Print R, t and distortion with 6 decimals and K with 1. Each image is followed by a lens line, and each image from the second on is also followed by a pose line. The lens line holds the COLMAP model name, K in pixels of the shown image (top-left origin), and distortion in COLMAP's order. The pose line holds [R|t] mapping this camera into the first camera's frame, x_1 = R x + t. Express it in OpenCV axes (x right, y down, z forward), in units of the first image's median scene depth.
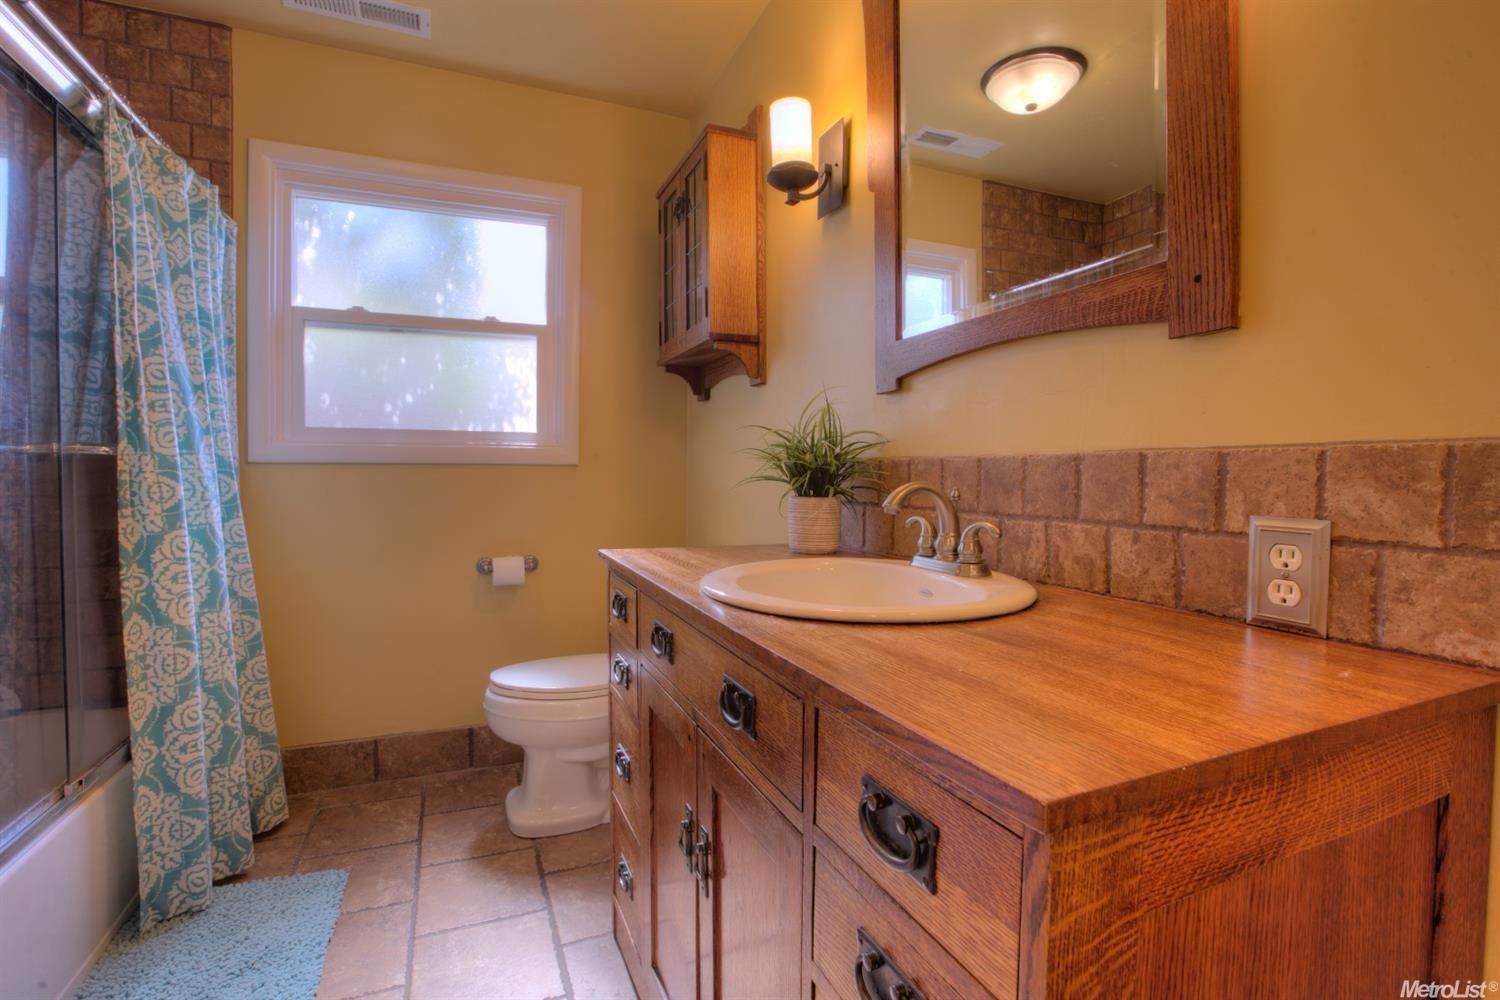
lens RADIAL K [[692.8, 0, 743.6], [0, 692.8, 497.2], [0, 0, 1]] dist [-0.053358, 0.022590]
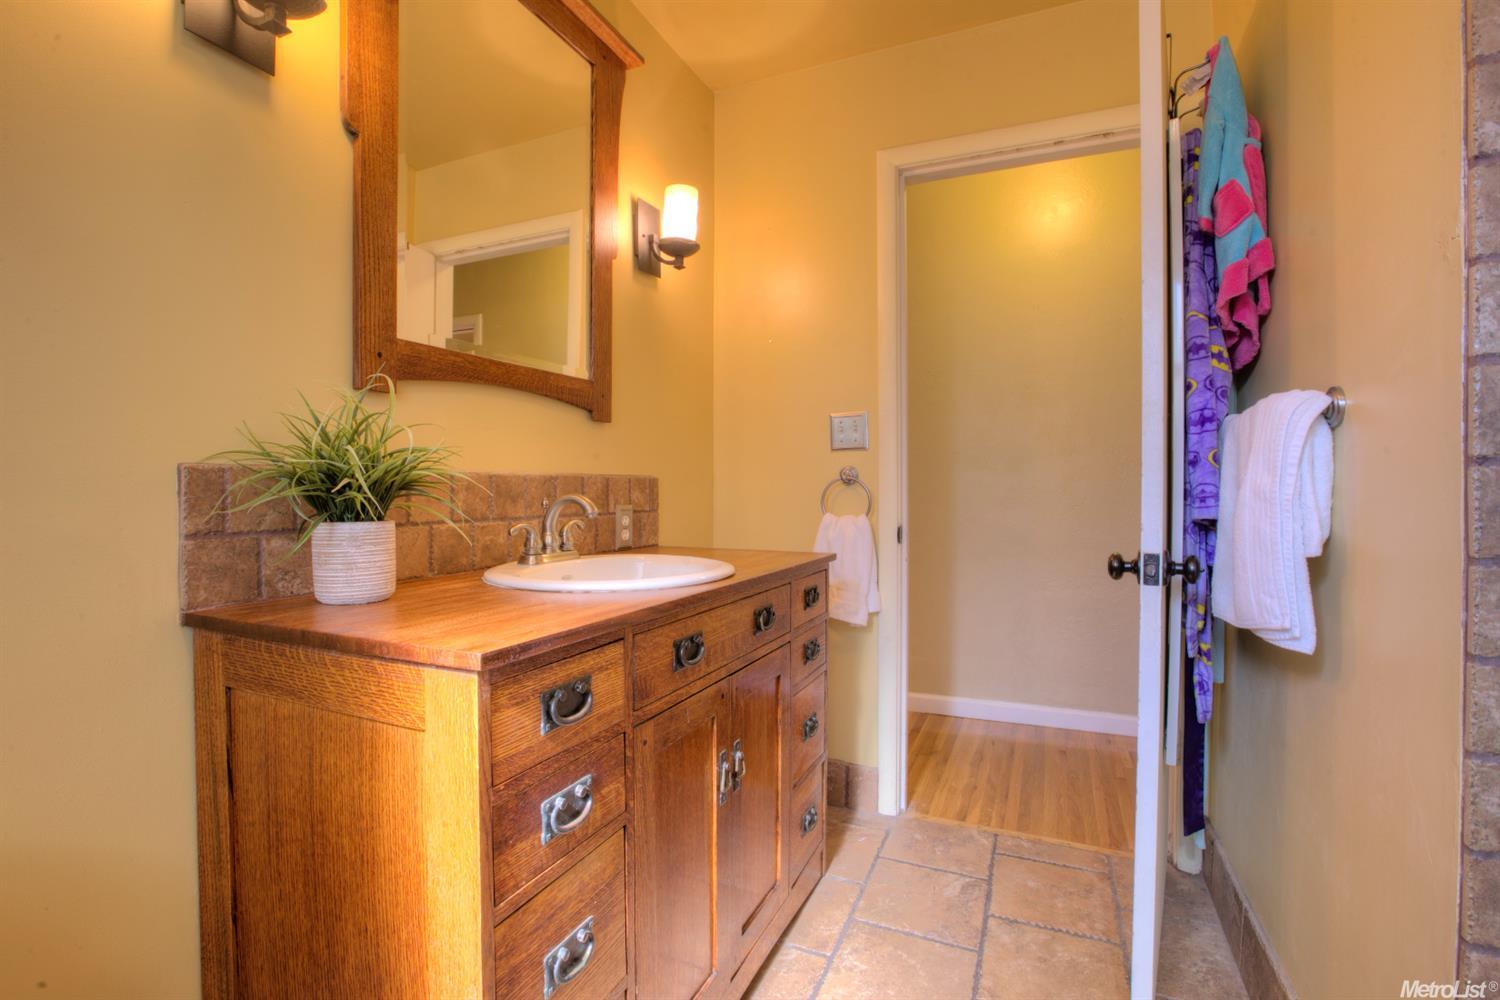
lens RADIAL K [[692.8, 0, 743.6], [0, 692.8, 497.2], [0, 0, 1]] dist [-0.053358, 0.022590]
pose [[-0.685639, -0.012629, 0.727832, -1.250669], [0.023041, 0.998972, 0.039039, -0.079819], [-0.727577, 0.043536, -0.684643, 2.228253]]
